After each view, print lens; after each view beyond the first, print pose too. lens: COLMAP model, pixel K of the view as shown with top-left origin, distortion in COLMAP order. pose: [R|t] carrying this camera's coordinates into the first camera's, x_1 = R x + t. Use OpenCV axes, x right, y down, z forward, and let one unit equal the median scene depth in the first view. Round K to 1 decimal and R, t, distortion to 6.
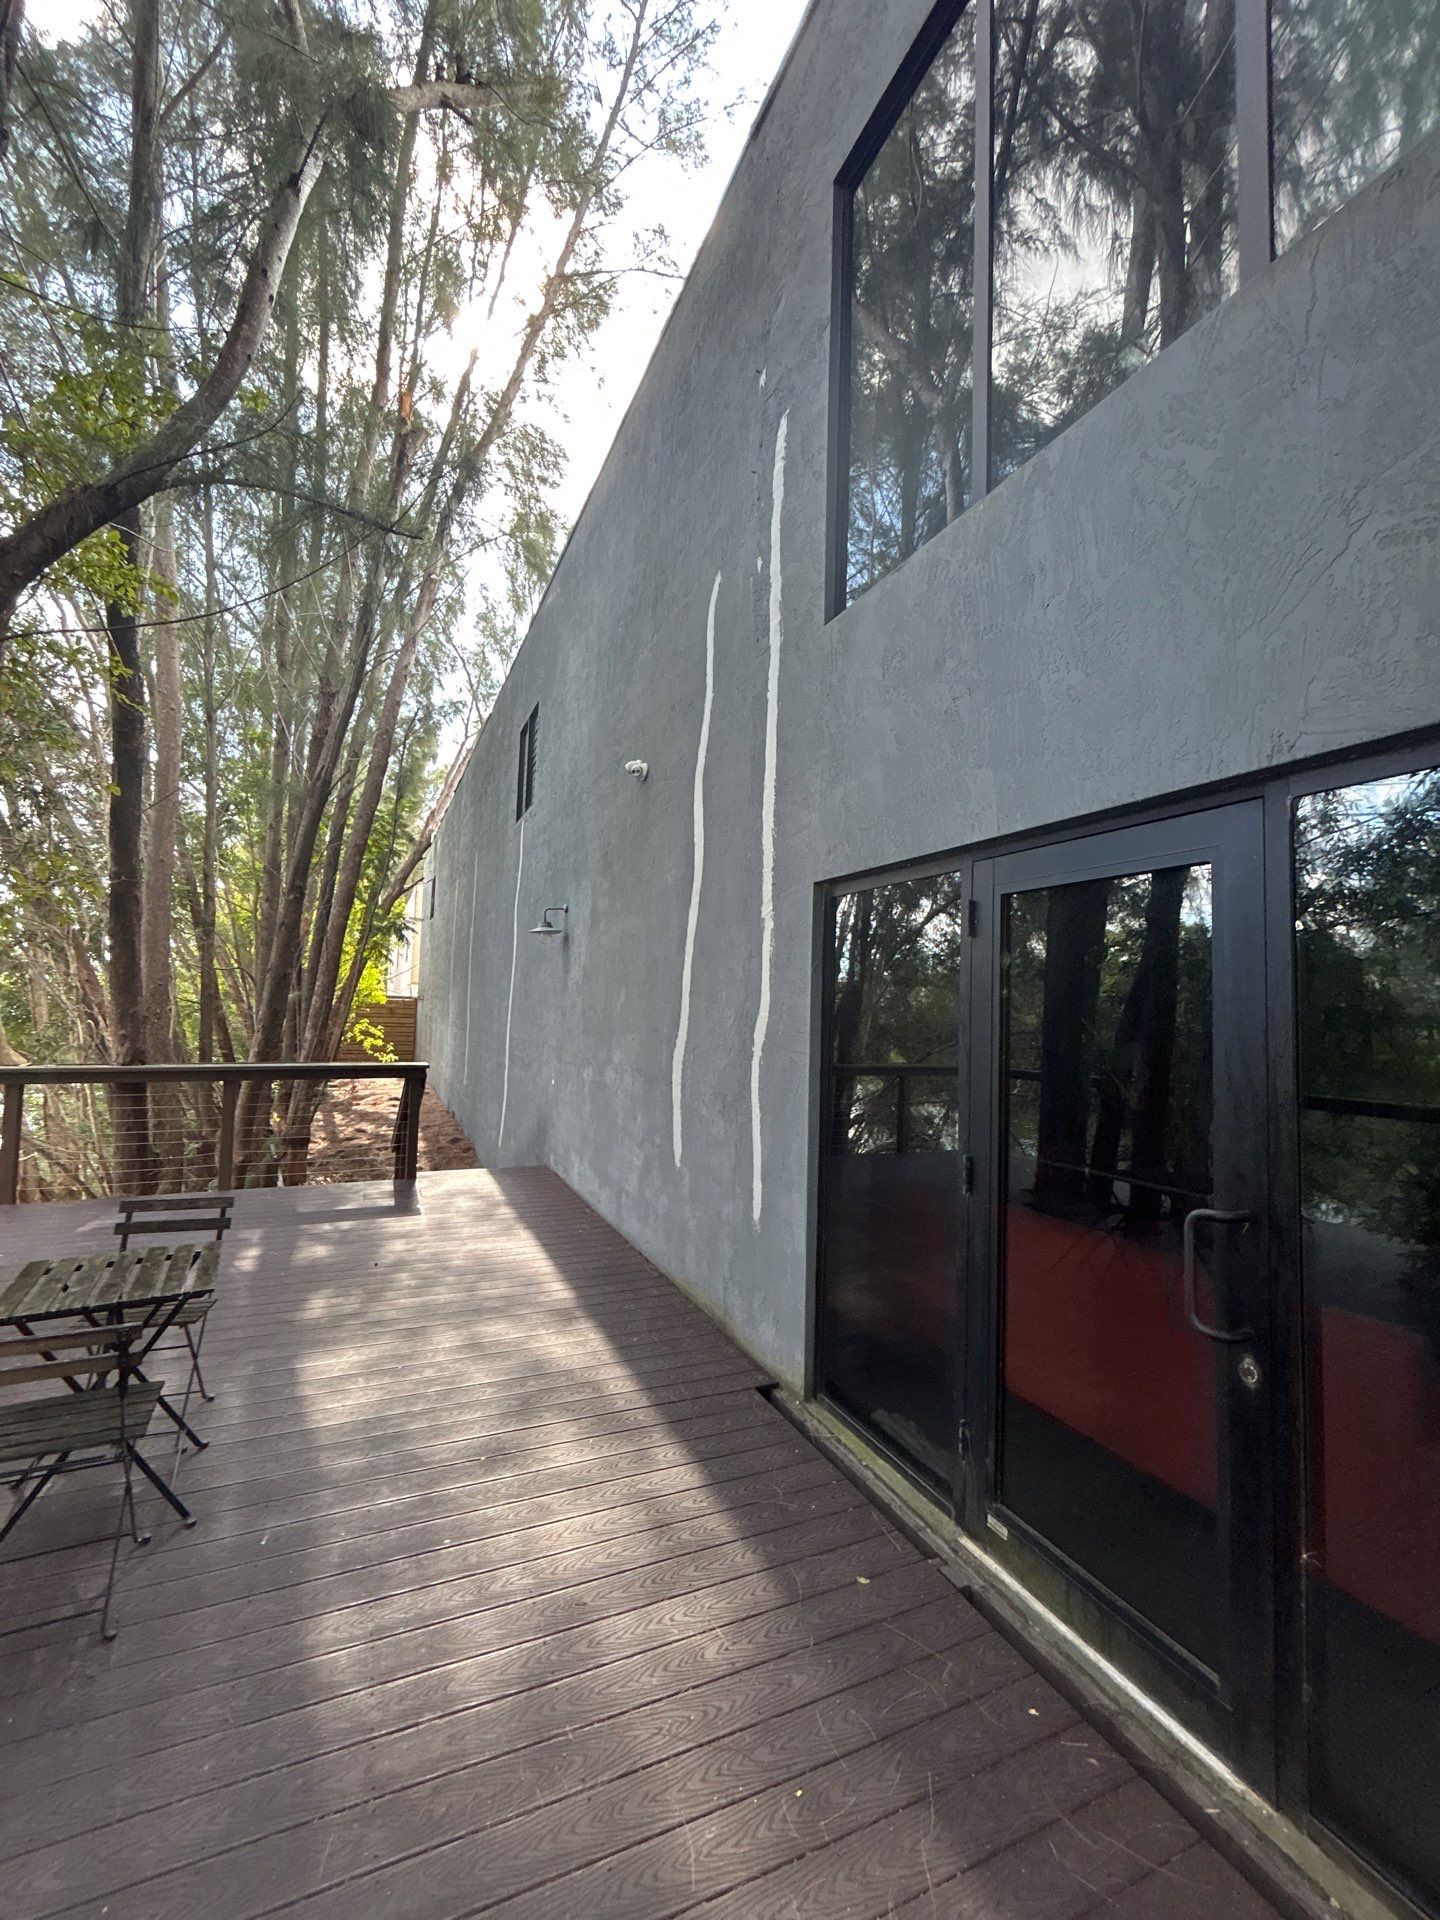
lens RADIAL K [[769.9, 0, 707.5], [0, 769.9, 951.9], [0, 0, 1]] dist [-0.000292, 0.000057]
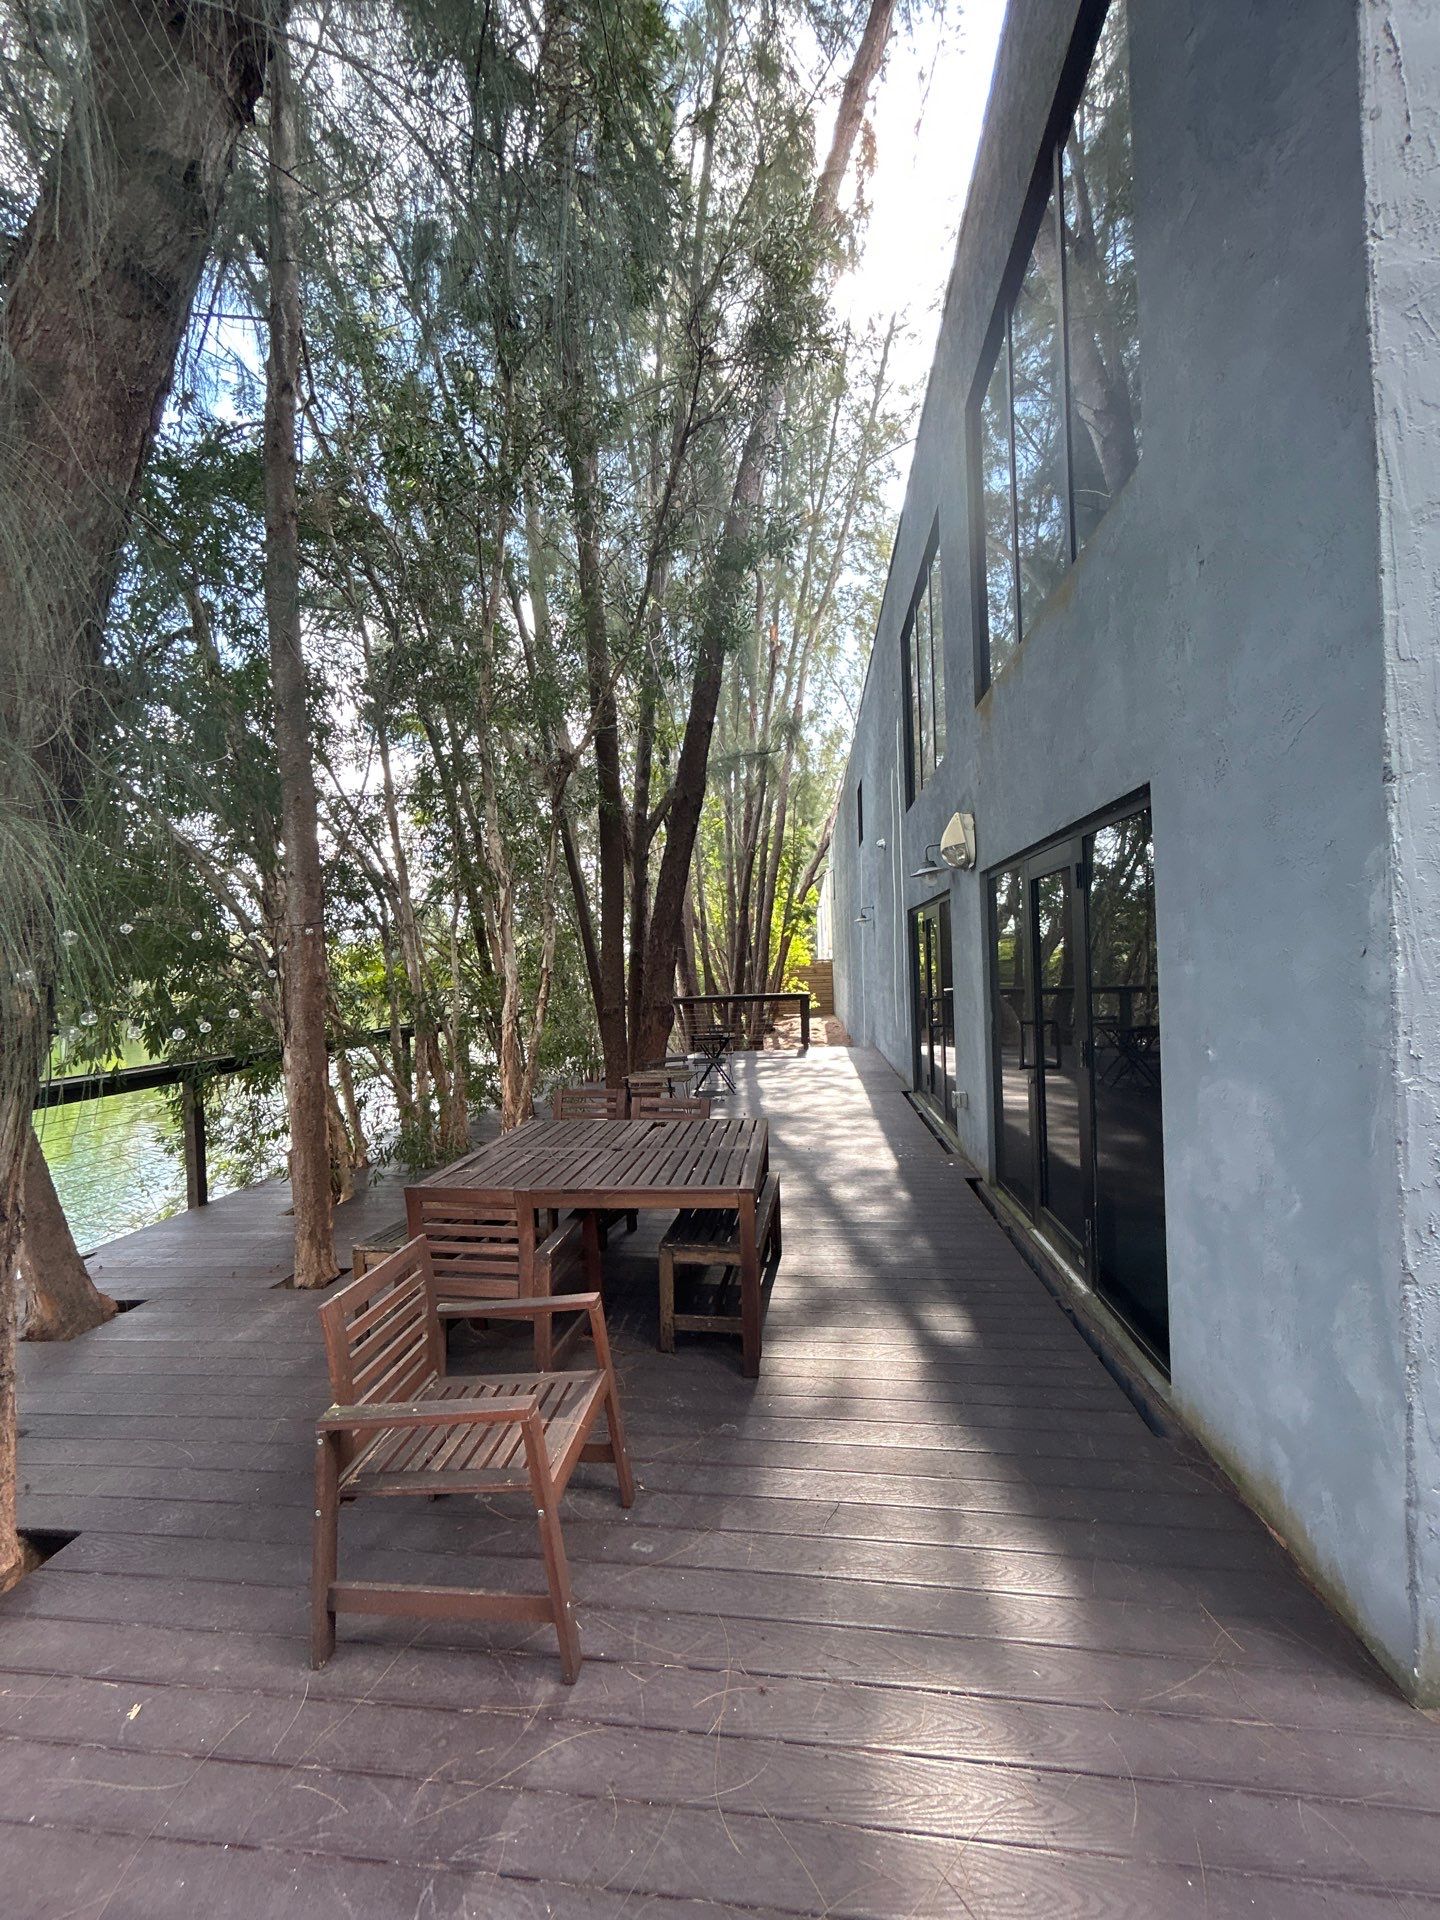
lens RADIAL K [[769.9, 0, 713.3], [0, 769.9, 951.1], [0, 0, 1]] dist [-0.000292, 0.000057]
pose [[0.856254, -0.064608, -0.512498, 0.210185], [0.091796, 0.995387, 0.027884, -0.019040], [0.508332, -0.070922, 0.858236, -0.387326]]
